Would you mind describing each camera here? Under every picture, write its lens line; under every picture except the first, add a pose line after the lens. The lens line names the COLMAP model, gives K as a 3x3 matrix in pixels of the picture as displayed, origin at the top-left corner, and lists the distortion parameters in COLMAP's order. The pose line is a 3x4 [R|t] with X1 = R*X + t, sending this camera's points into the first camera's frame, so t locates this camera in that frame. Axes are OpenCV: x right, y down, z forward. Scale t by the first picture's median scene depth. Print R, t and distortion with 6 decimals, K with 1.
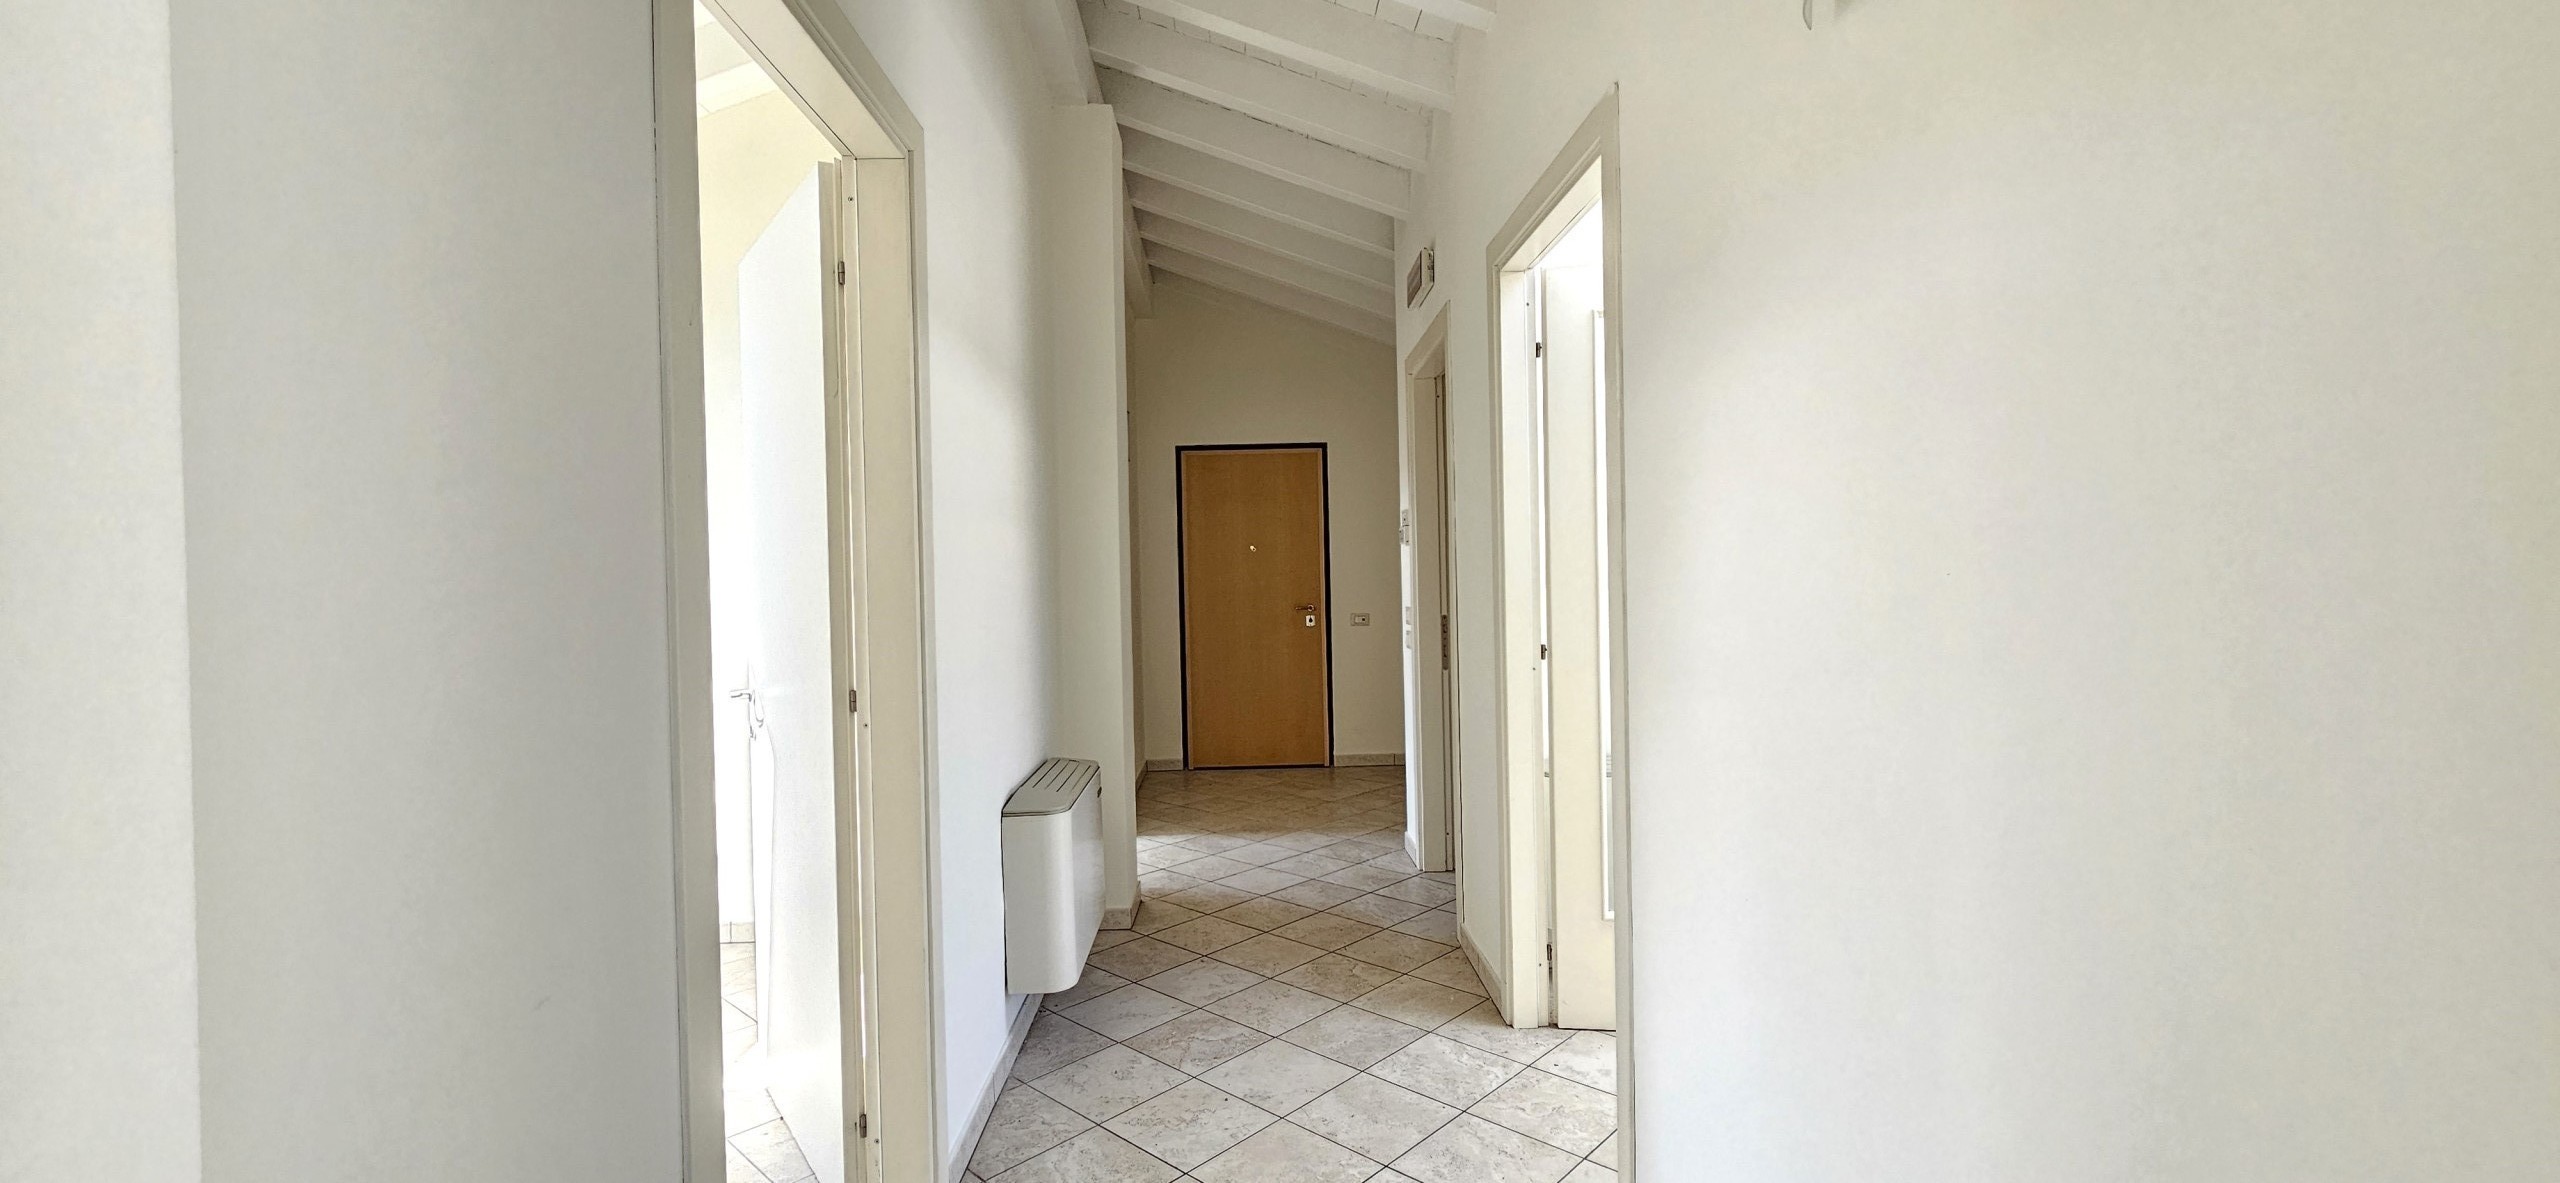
lens RADIAL K [[1043.3, 0, 1274.2], [0, 1043.3, 584.4], [0, 0, 1]] dist [0.008468, 0.000656]
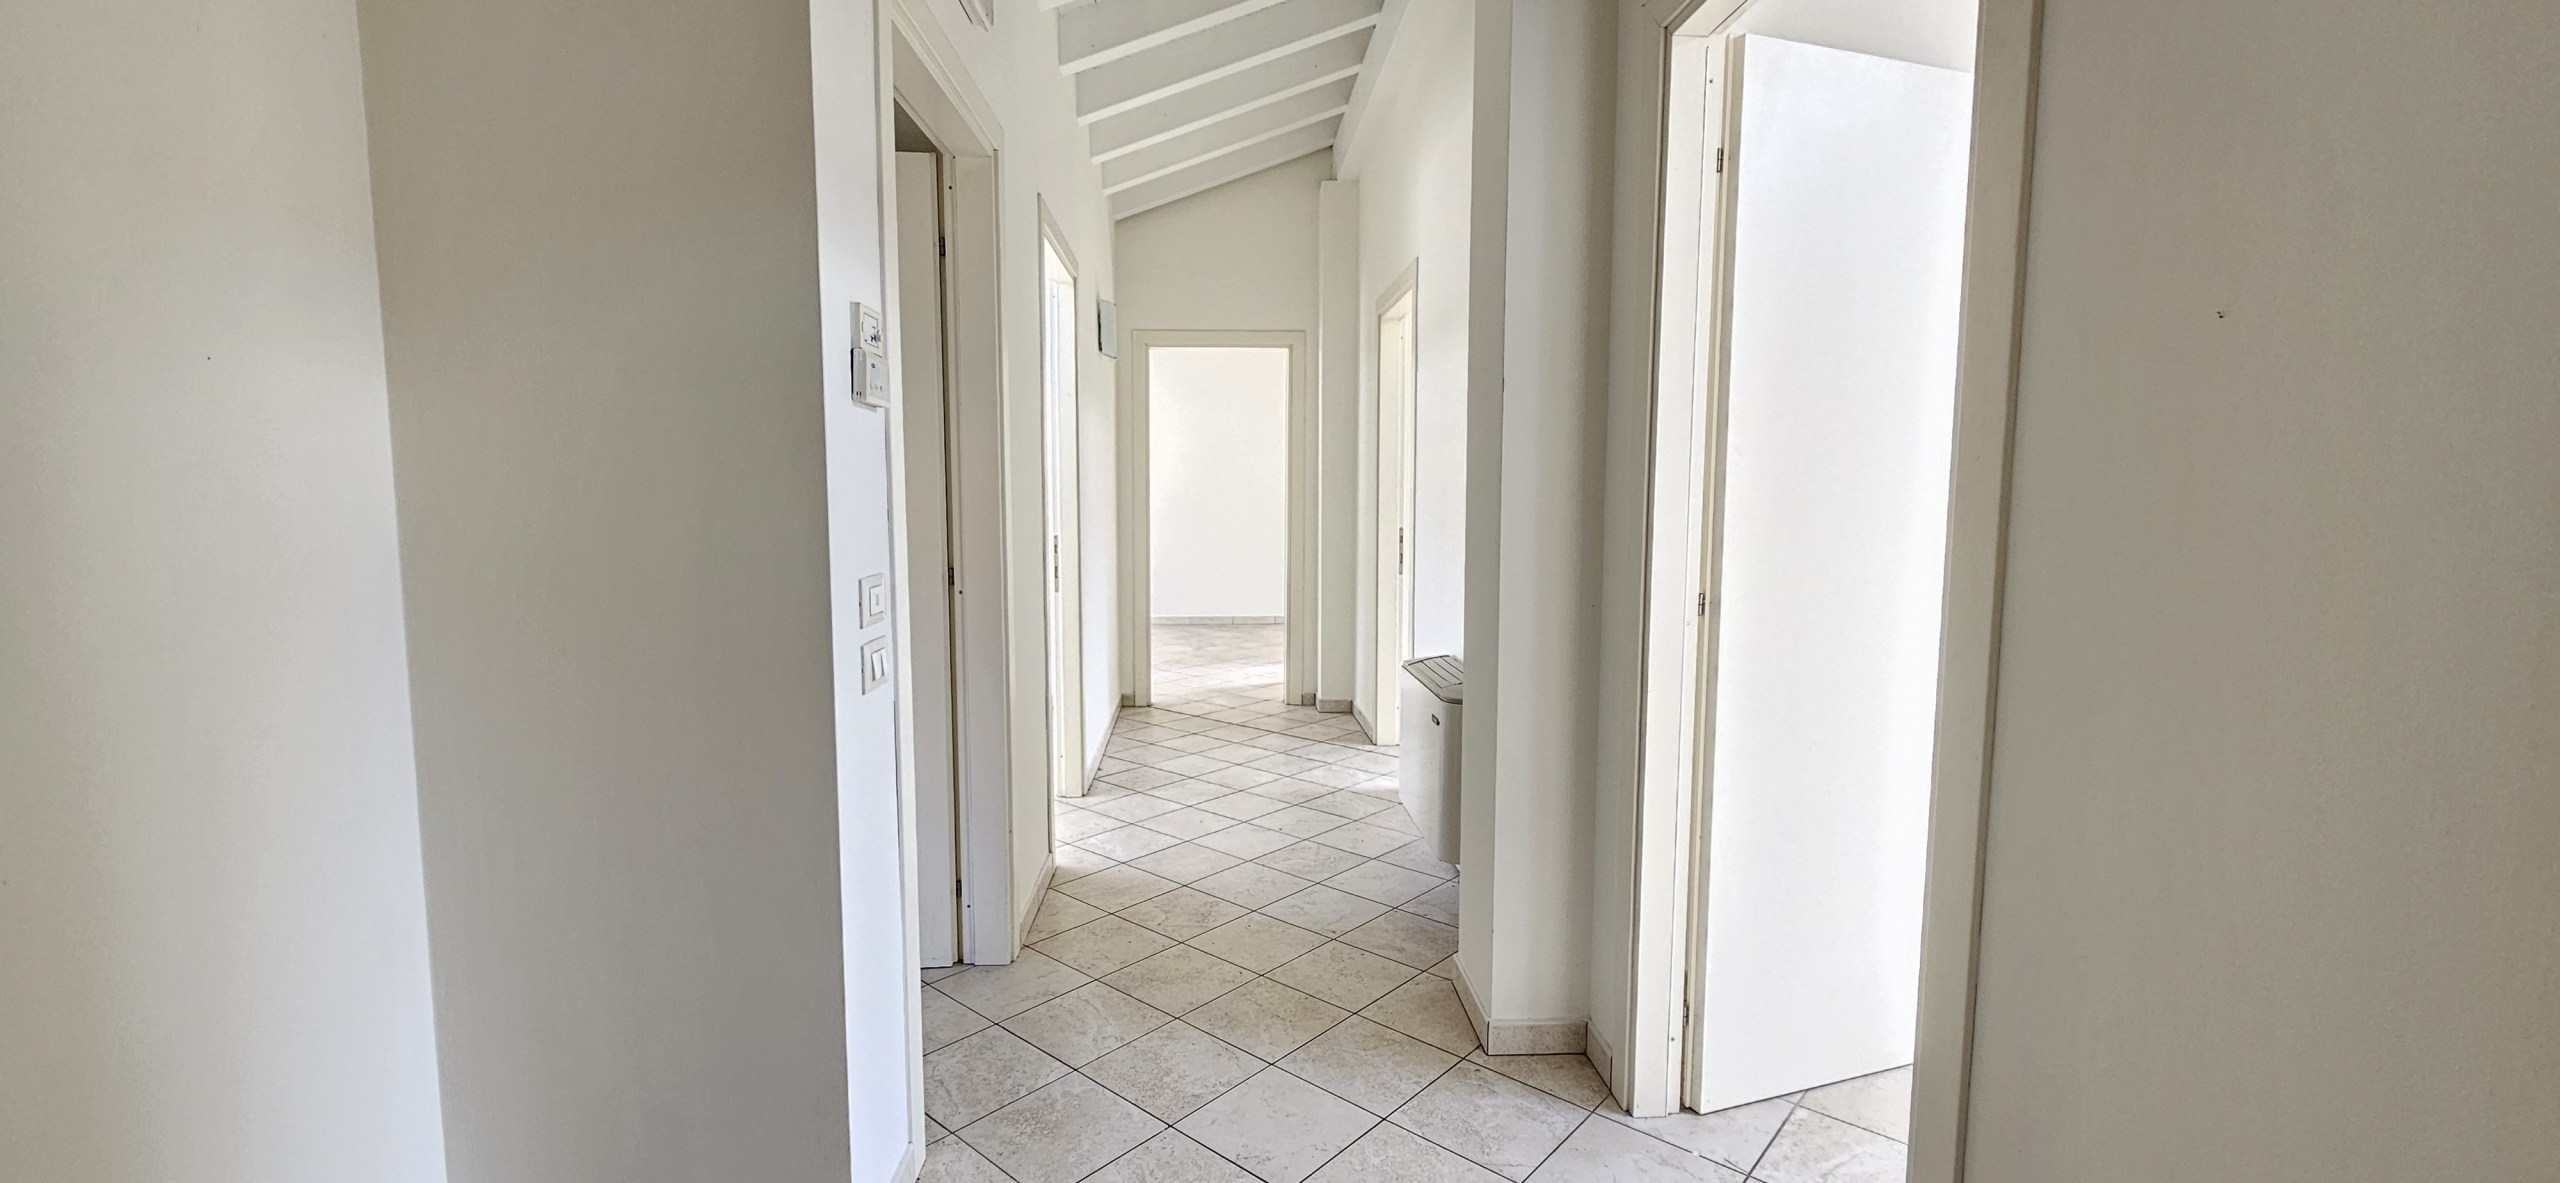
lens RADIAL K [[1043.3, 0, 1270.0], [0, 1043.3, 594.8], [0, 0, 1]] dist [0.008468, 0.000656]
pose [[-0.999506, 0.024618, -0.019533, -0.007452], [0.022368, 0.993894, 0.108047, -0.014147], [0.022074, 0.107556, -0.993954, 2.123471]]
